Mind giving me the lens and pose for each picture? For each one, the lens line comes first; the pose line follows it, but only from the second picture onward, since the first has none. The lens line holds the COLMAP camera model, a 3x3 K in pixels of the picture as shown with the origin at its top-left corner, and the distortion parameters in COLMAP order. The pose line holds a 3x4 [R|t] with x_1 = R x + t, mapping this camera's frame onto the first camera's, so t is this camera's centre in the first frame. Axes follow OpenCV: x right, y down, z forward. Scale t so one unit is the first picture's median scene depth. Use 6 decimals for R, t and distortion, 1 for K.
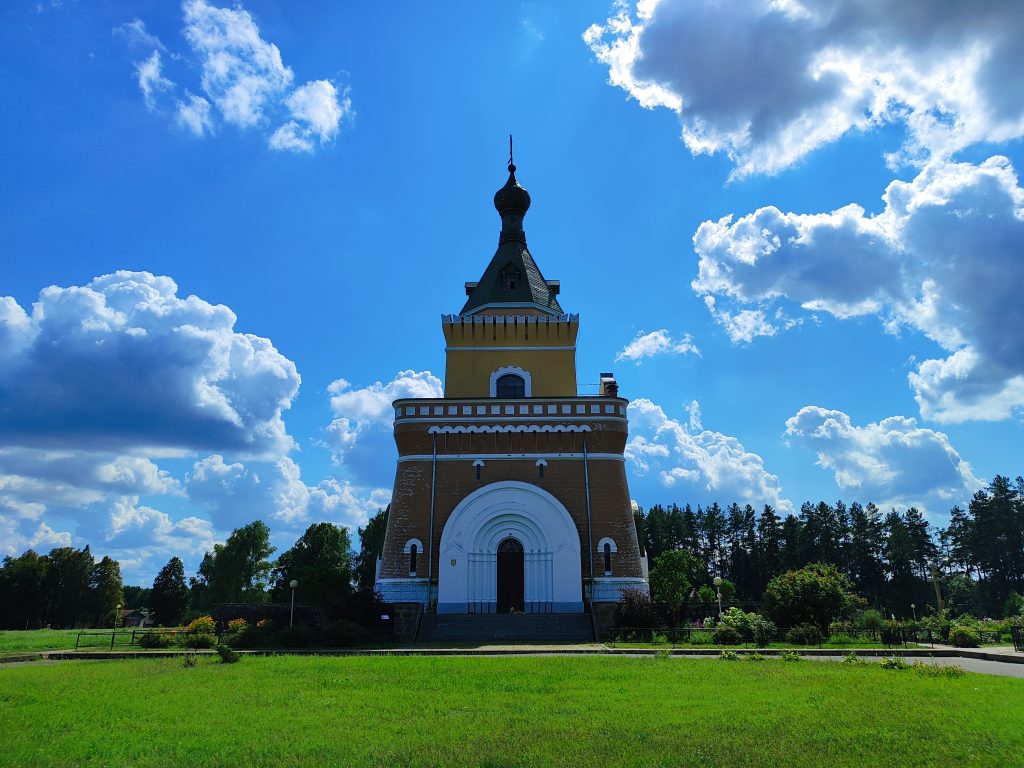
lens RADIAL K [[737.0, 0, 509.9], [0, 737.0, 379.6], [0, 0, 1]] dist [0.049048, -0.054605]
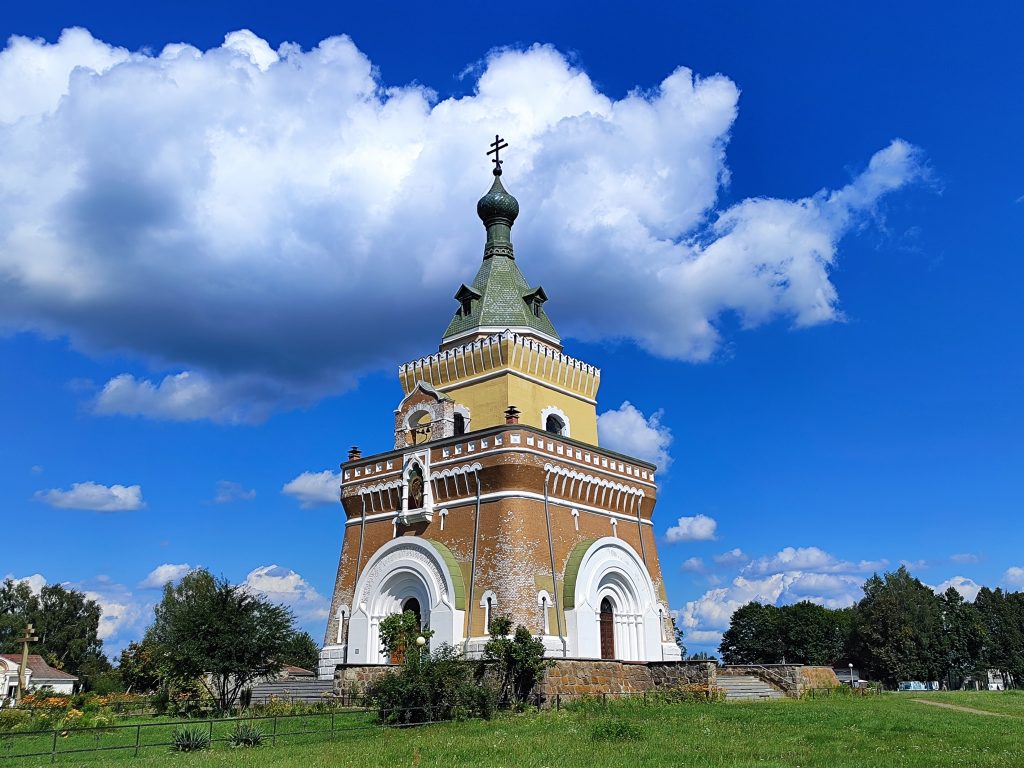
lens RADIAL K [[920.6, 0, 510.1], [0, 920.6, 364.7], [0, 0, 1]] dist [0.026293, -0.013122]
pose [[0.611303, 0.256232, 0.748768, -0.698924], [-0.225902, 0.963267, -0.145206, 0.085155], [-0.758471, -0.080383, 0.646731, 0.237197]]
